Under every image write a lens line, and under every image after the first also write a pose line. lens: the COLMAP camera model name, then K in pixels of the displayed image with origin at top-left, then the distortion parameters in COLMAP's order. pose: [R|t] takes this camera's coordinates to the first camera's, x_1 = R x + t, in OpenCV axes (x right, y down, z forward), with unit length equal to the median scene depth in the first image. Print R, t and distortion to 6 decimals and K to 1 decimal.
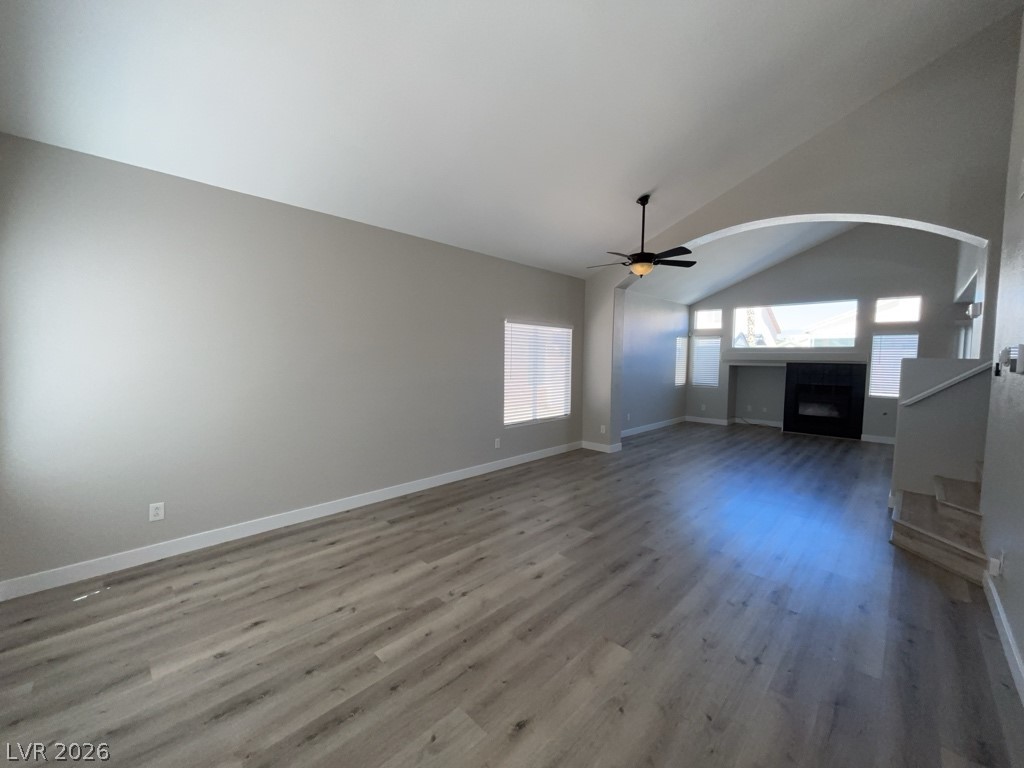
lens RADIAL K [[409.0, 0, 516.0], [0, 409.0, 386.7], [0, 0, 1]] dist [-0.002565, -0.000407]
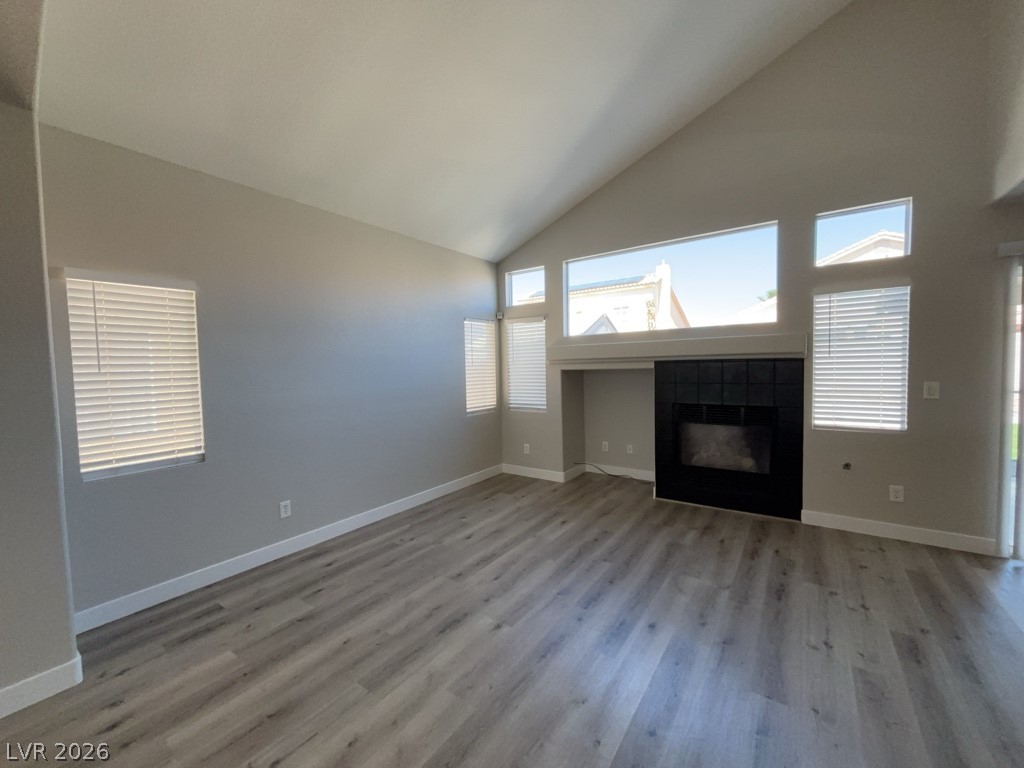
lens RADIAL K [[409.0, 0, 516.0], [0, 409.0, 386.7], [0, 0, 1]] dist [-0.002565, -0.000407]
pose [[0.985869, -0.036830, 0.163417, 0.397426], [0.041138, 0.998887, -0.023056, -0.021915], [-0.162386, 0.029453, 0.986288, 0.515238]]
